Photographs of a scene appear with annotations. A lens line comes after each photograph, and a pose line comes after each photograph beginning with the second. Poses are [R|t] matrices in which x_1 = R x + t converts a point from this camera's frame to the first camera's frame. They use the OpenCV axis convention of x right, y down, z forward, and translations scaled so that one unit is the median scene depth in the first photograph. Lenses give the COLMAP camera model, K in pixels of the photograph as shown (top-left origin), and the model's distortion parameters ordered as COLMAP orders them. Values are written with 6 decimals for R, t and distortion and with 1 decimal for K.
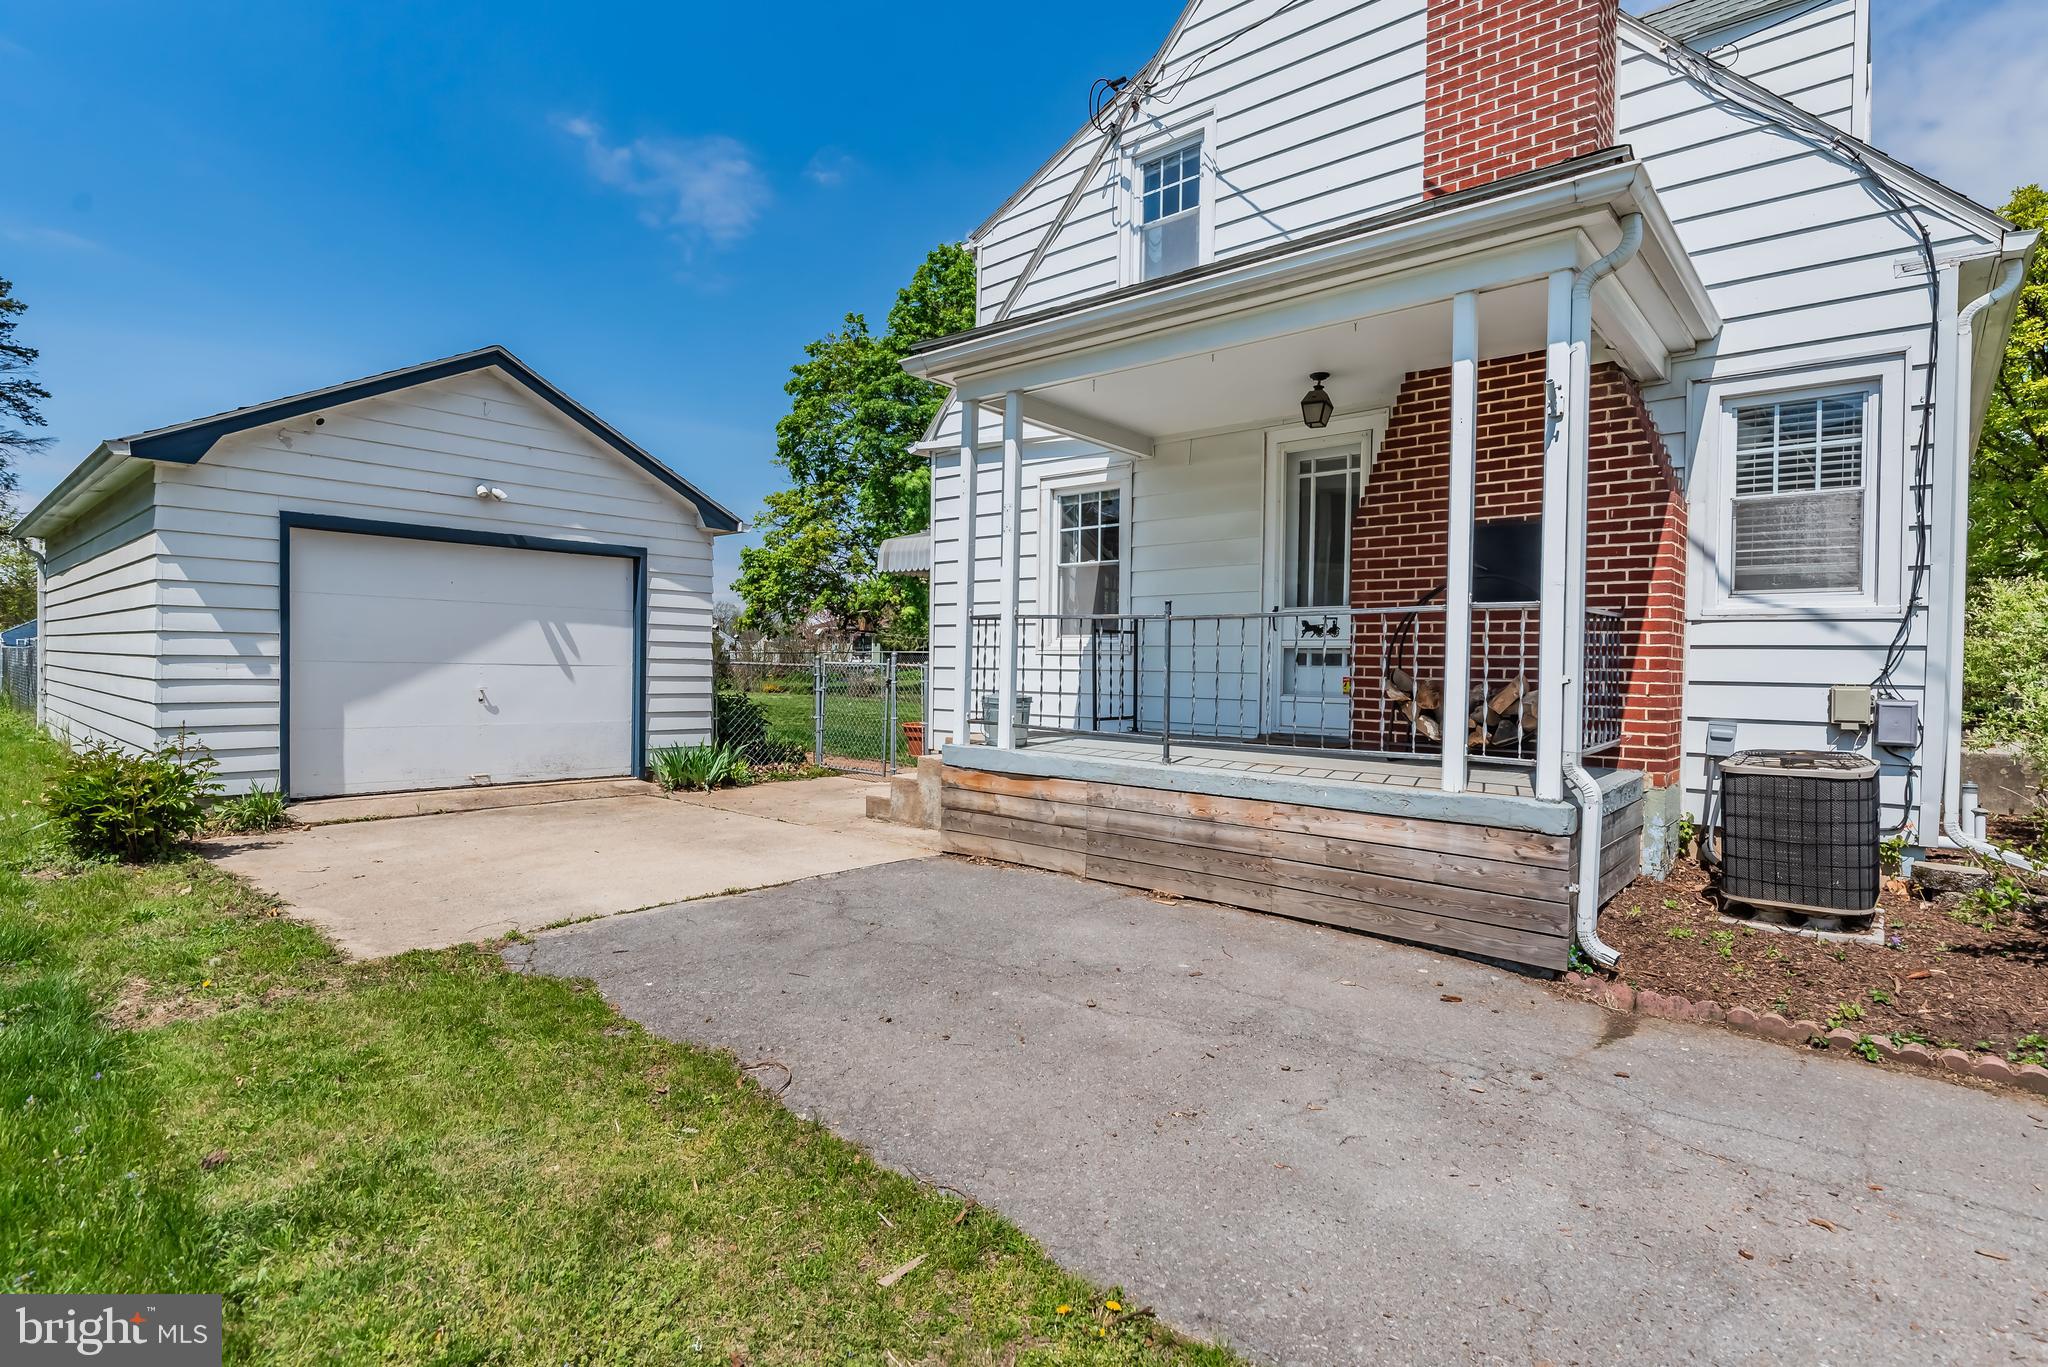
lens RADIAL K [[984.1, 0, 1024.0], [0, 984.1, 683.5], [0, 0, 1]] dist [0.002551, 0.000705]
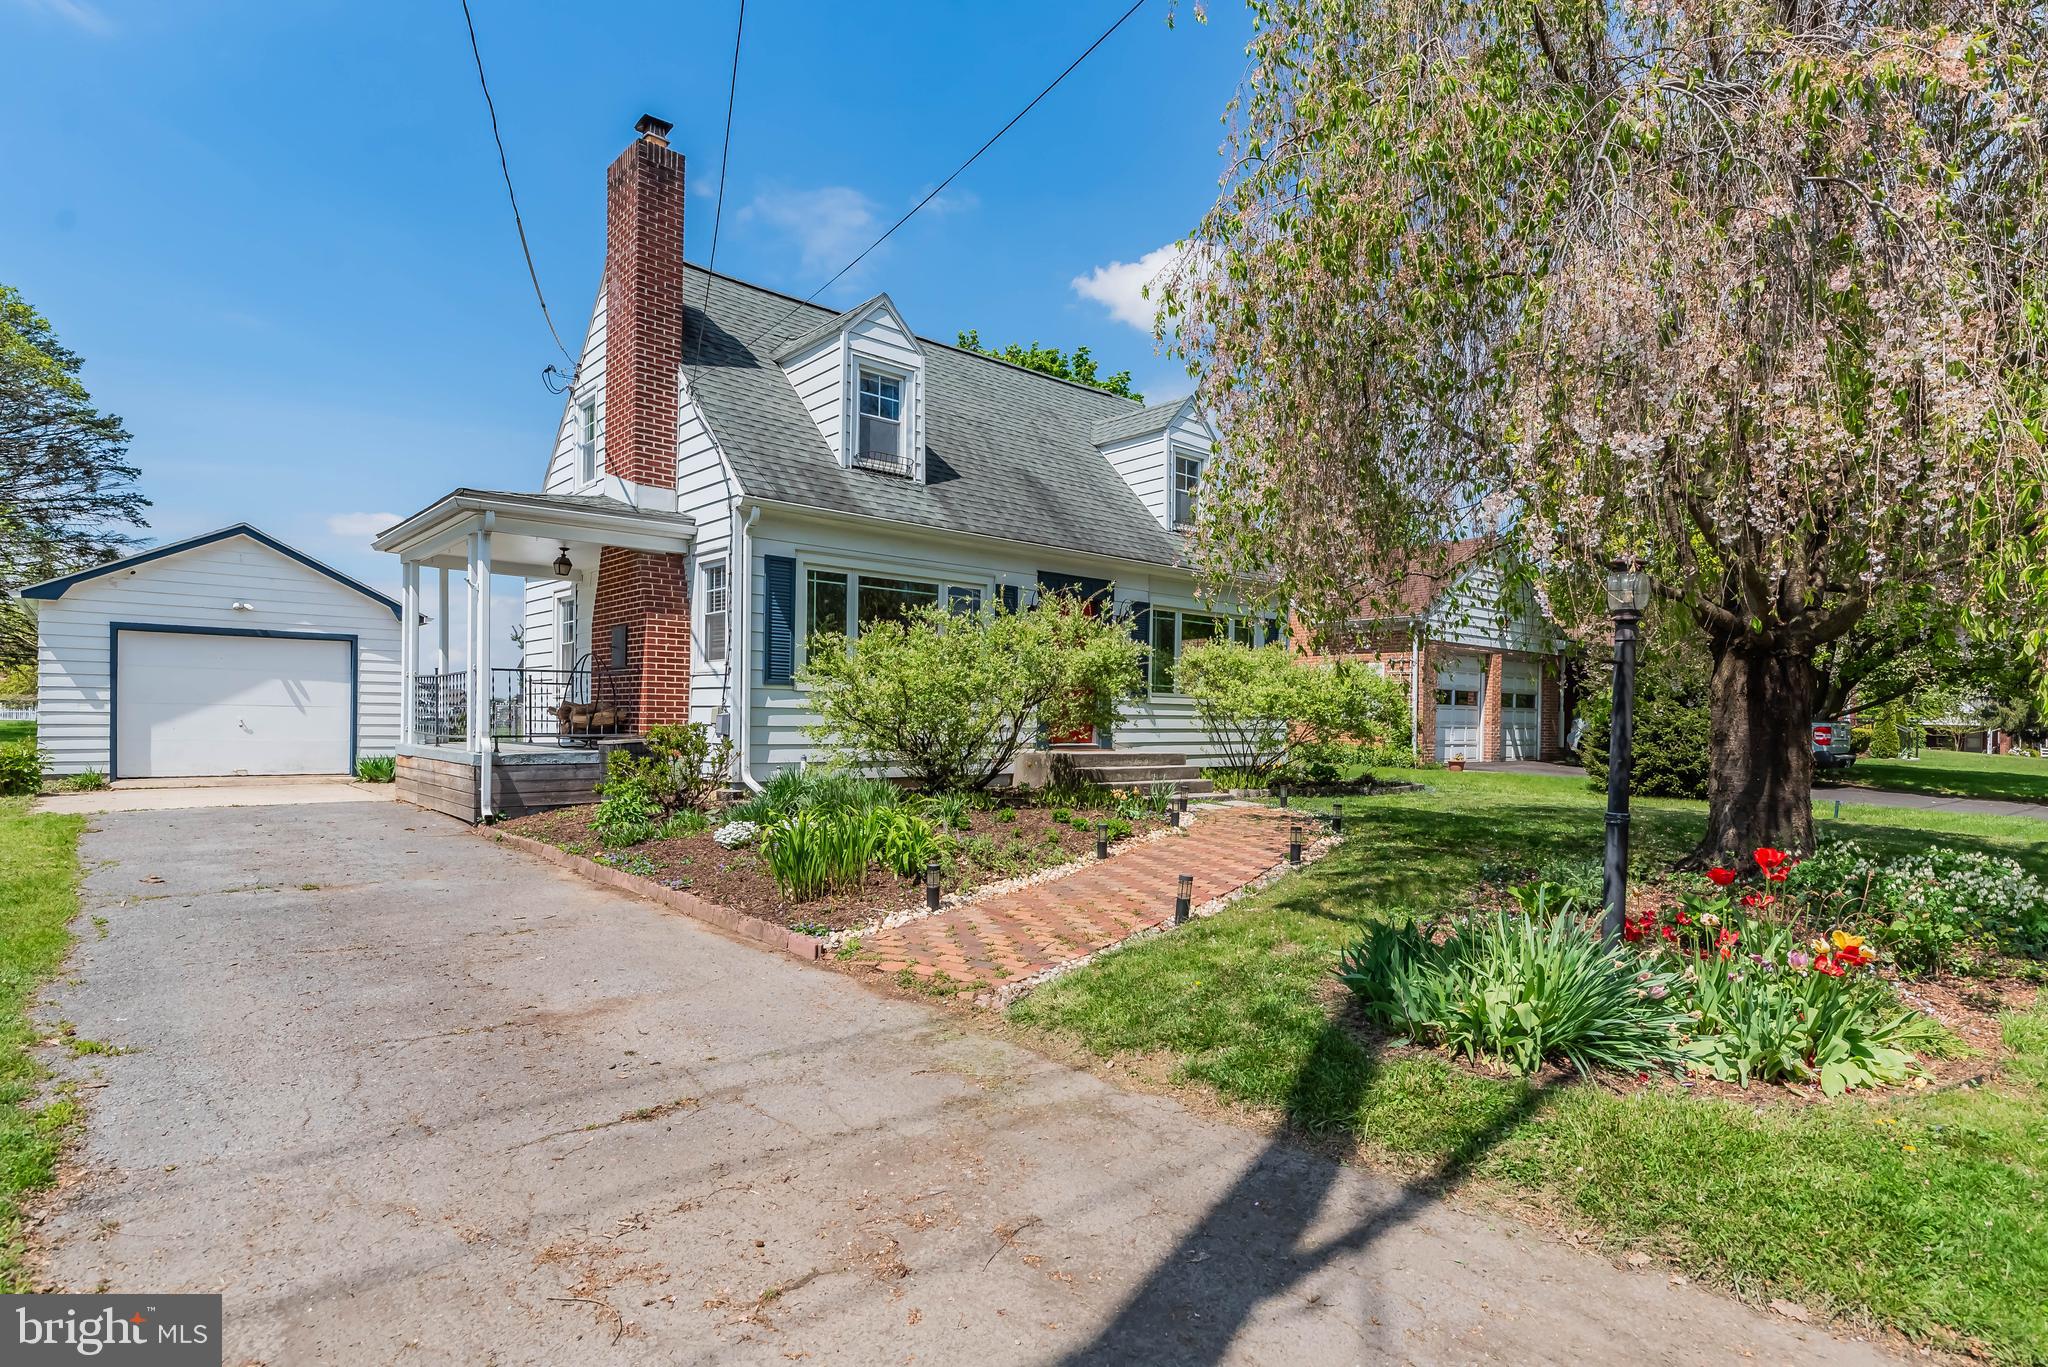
lens RADIAL K [[1019.7, 0, 1026.4], [0, 1019.7, 719.8], [0, 0, 1]] dist [0.002126, 0.000284]
pose [[0.993784, -0.002701, -0.111291, 1.065886], [0.000225, 0.999752, -0.022248, 0.048236], [0.111323, 0.022085, 0.993539, -0.650570]]
